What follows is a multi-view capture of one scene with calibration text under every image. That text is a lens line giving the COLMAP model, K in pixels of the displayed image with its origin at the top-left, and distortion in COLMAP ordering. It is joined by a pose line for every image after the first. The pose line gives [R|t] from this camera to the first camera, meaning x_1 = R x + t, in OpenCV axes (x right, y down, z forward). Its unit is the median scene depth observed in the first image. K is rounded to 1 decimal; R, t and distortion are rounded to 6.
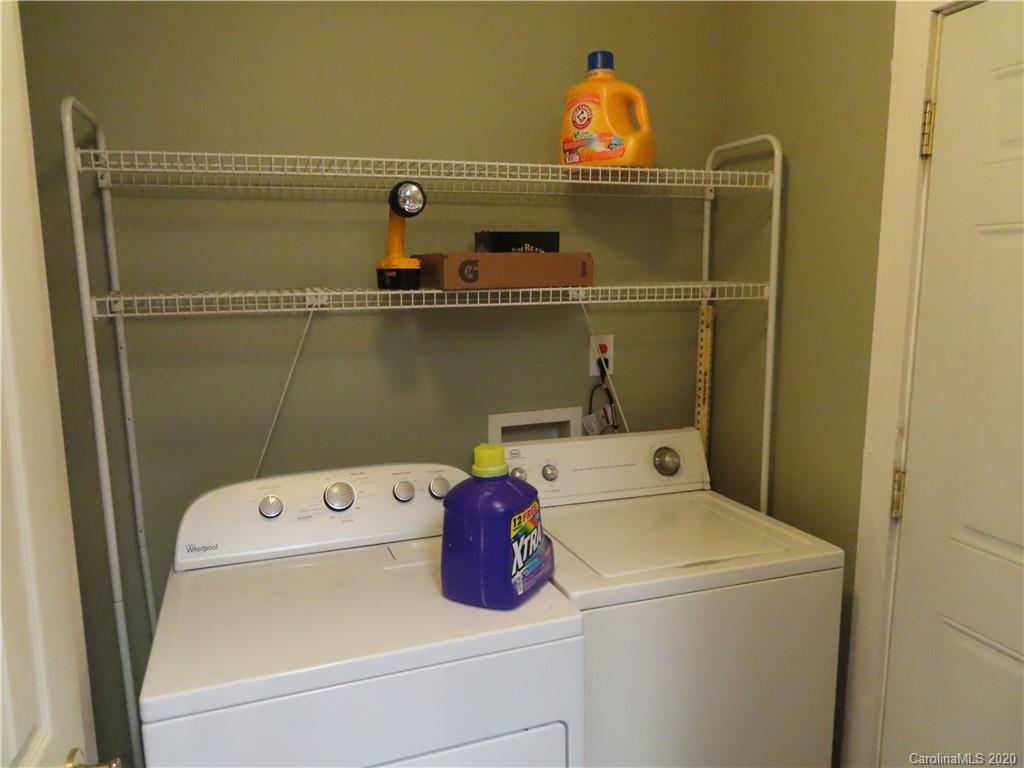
lens RADIAL K [[735.2, 0, 511.4], [0, 735.2, 385.4], [0, 0, 1]] dist [0.001427, 0.000255]
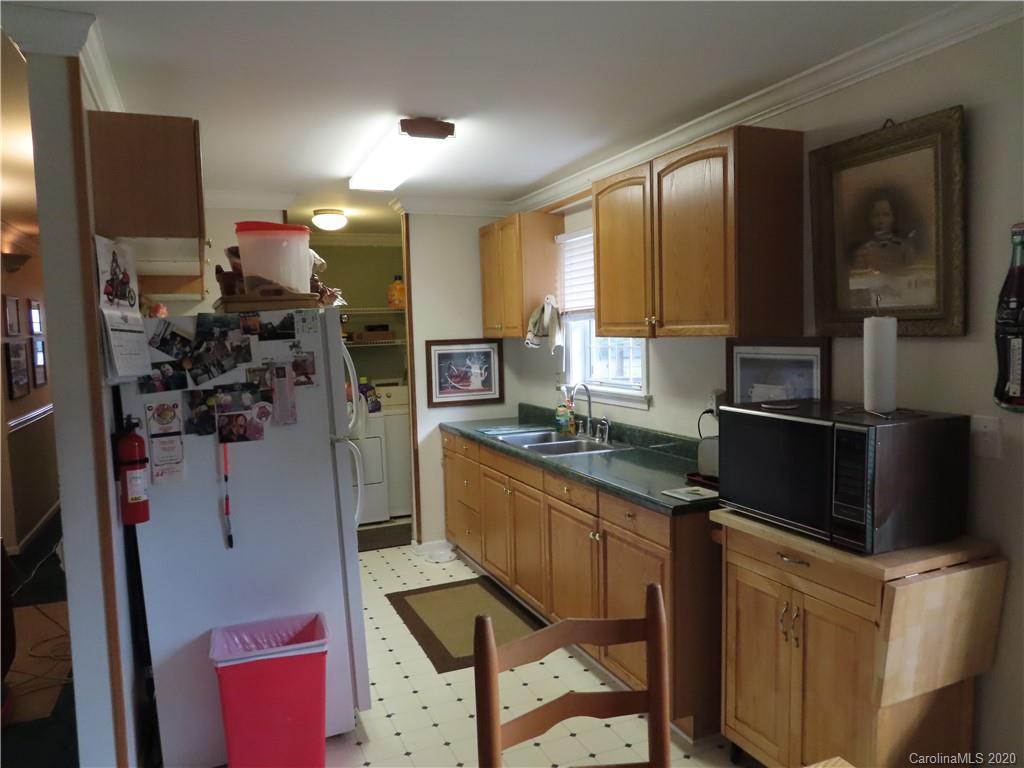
lens RADIAL K [[735.2, 0, 512.7], [0, 735.2, 384.5], [0, 0, 1]] dist [0.001427, 0.000255]
pose [[0.999084, -0.032485, 0.027872, 0.572994], [0.034663, 0.996063, -0.081592, 0.400582], [-0.025112, 0.082484, 0.996276, -2.603786]]
